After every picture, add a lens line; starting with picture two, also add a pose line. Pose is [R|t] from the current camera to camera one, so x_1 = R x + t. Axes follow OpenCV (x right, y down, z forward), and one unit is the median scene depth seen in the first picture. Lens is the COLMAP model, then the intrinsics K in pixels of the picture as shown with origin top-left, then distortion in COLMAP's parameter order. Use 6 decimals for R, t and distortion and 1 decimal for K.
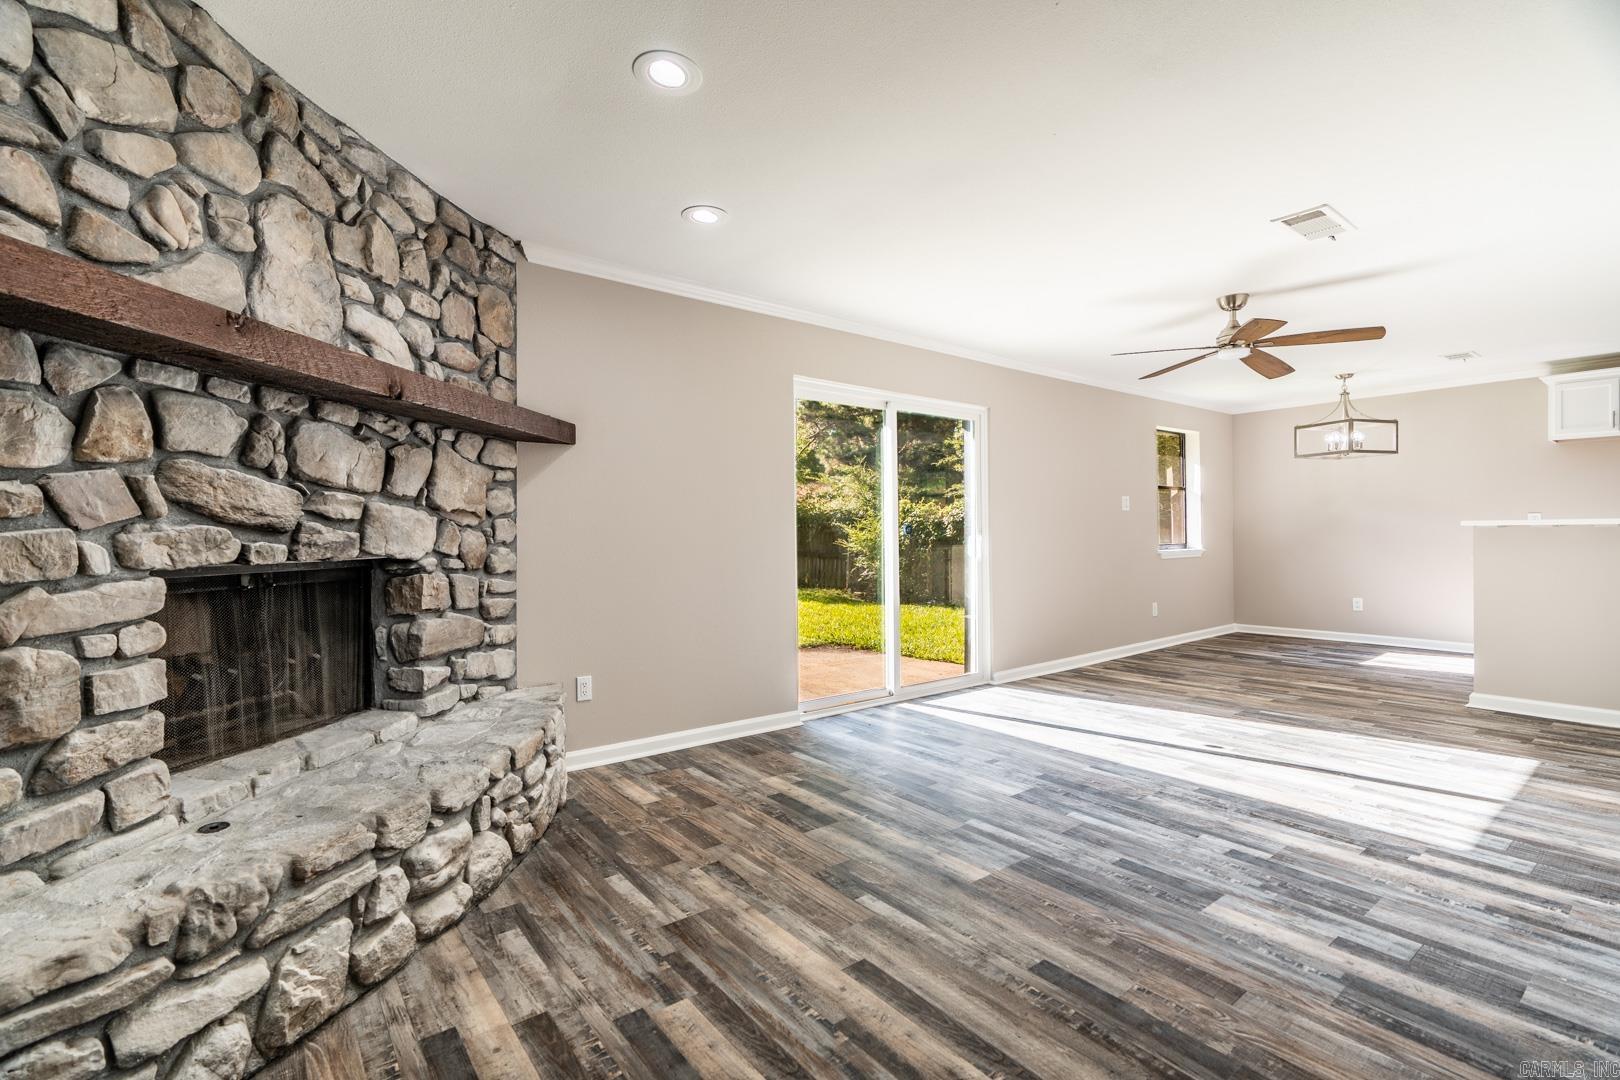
lens RADIAL K [[733.0, 0, 809.9], [0, 733.0, 541.0], [0, 0, 1]] dist [-0.011573, 0.003708]
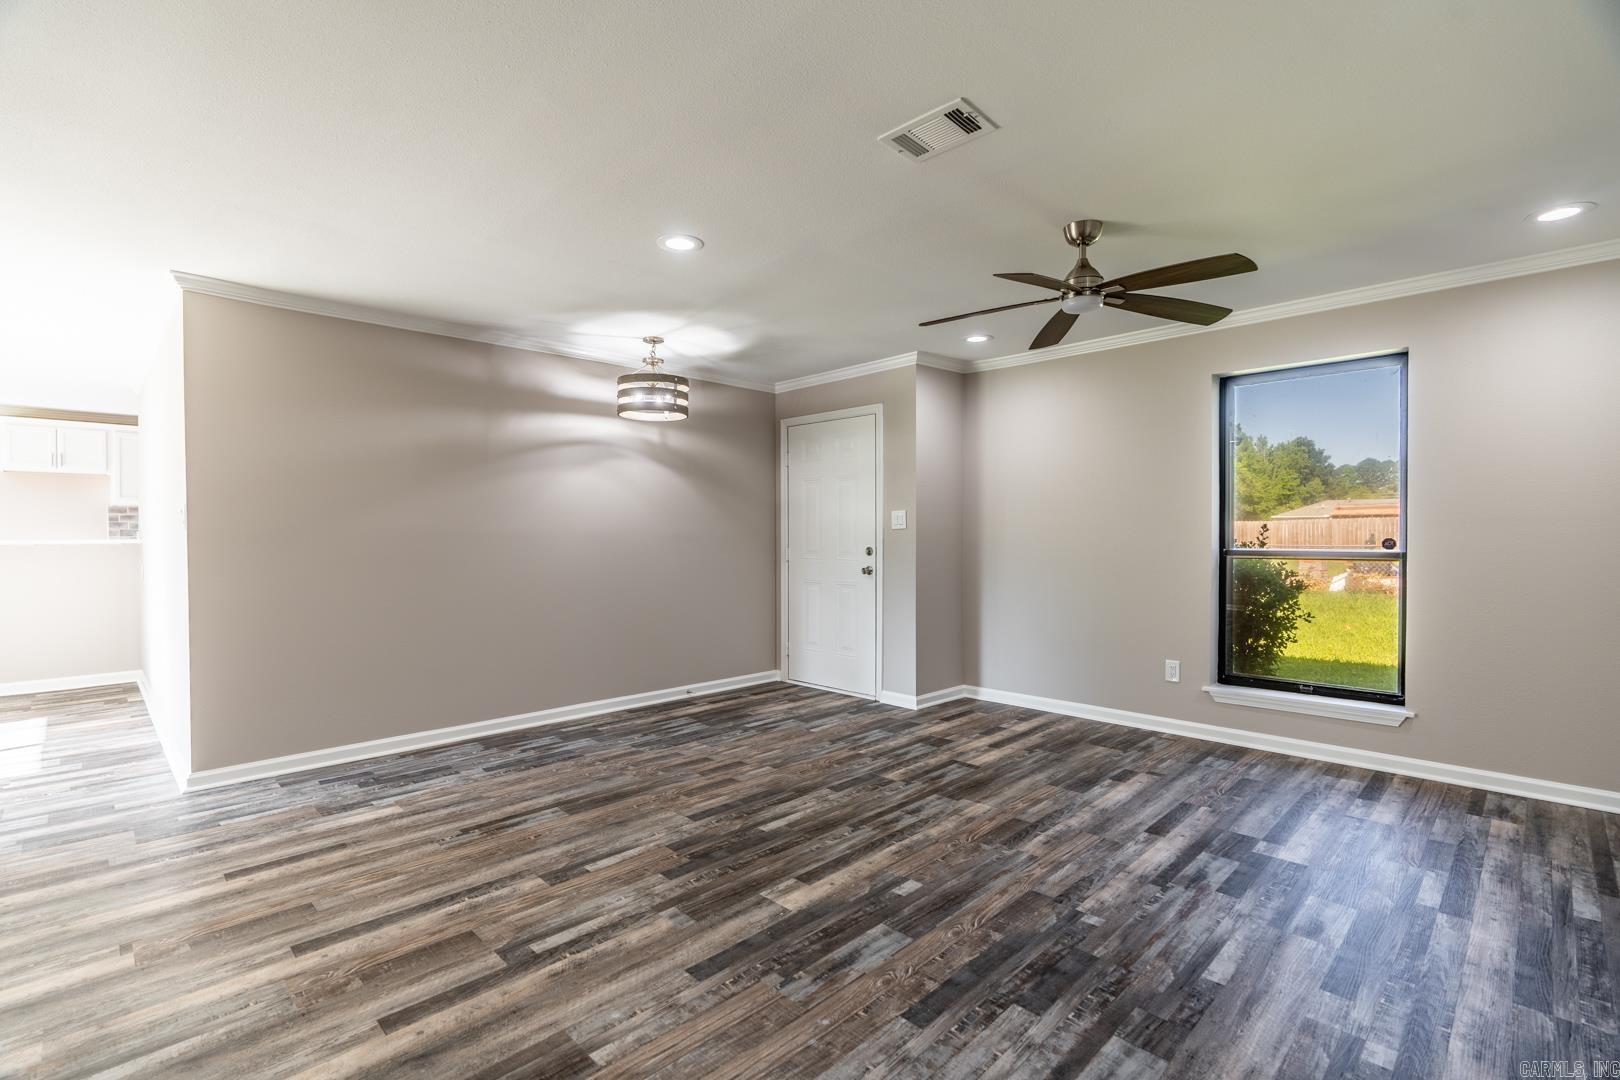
lens RADIAL K [[733.0, 0, 803.3], [0, 733.0, 538.0], [0, 0, 1]] dist [-0.011573, 0.003708]
pose [[-0.124653, 0.002431, 0.992197, -0.936977], [0.013358, 0.999910, -0.000772, -0.036191], [-0.992110, 0.013158, -0.124674, -0.455930]]
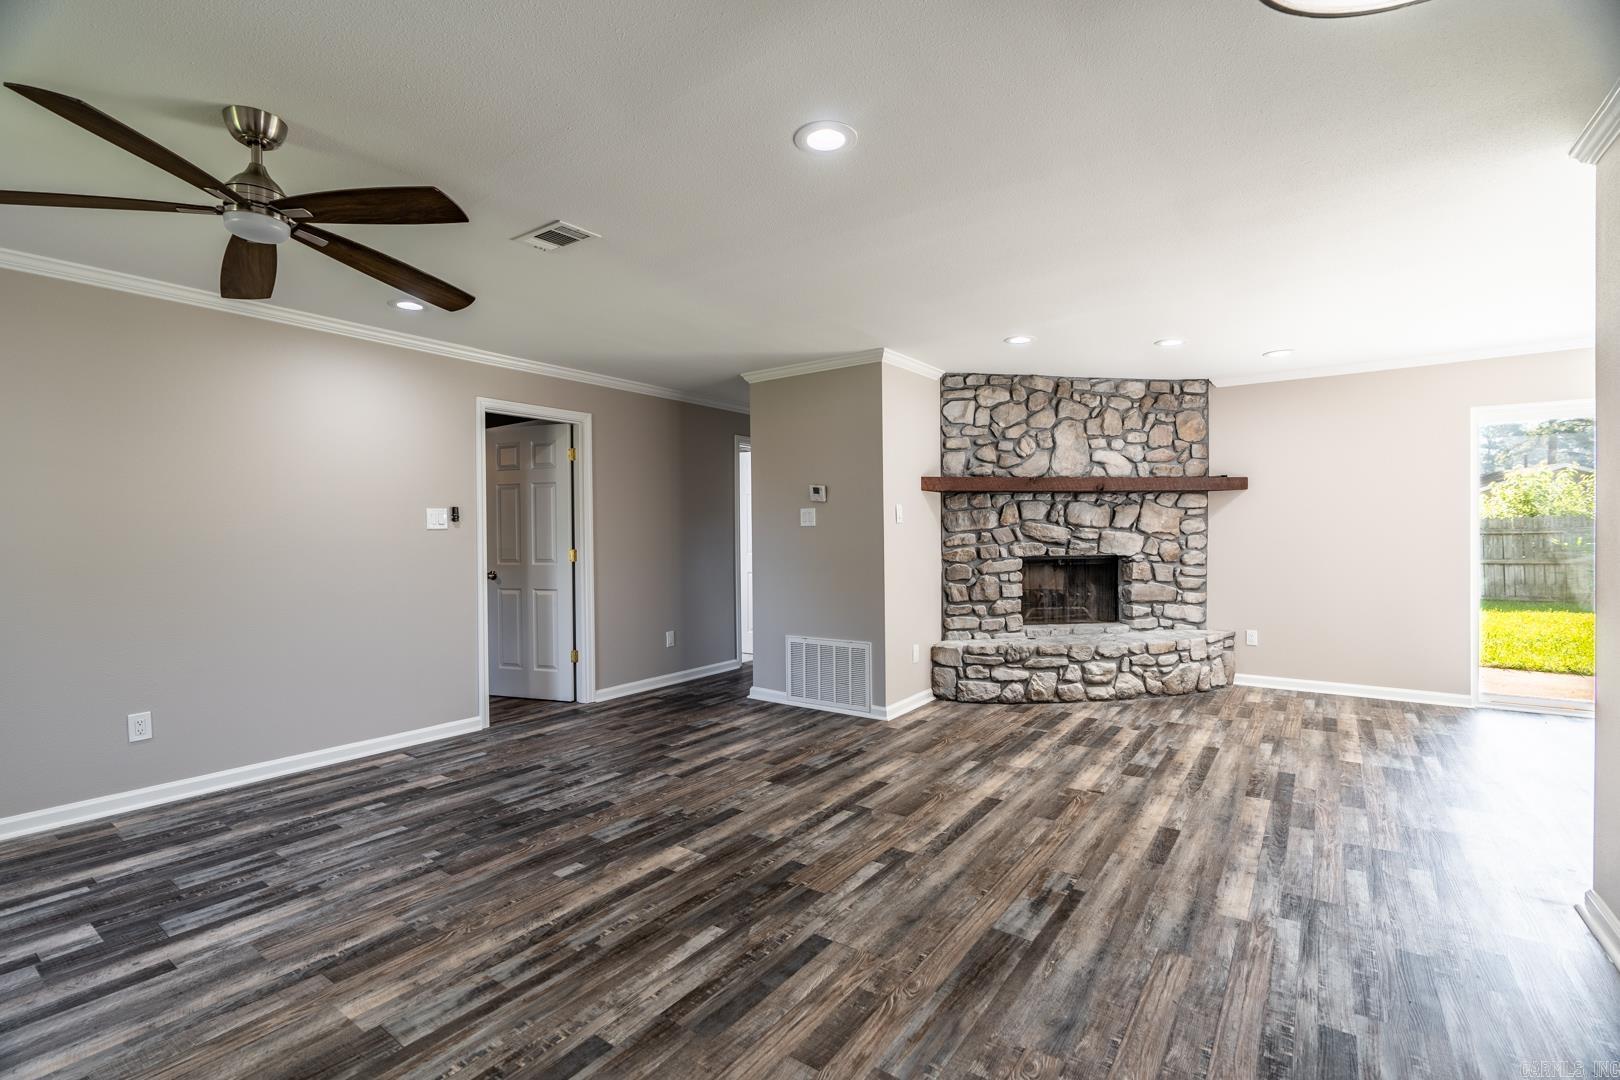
lens RADIAL K [[733.0, 0, 799.6], [0, 733.0, 542.1], [0, 0, 1]] dist [-0.011573, 0.003708]
pose [[0.283526, 0.015537, -0.958839, 1.682866], [-0.001402, 0.999874, 0.015788, -0.064019], [0.958963, -0.003132, 0.283513, -0.752920]]
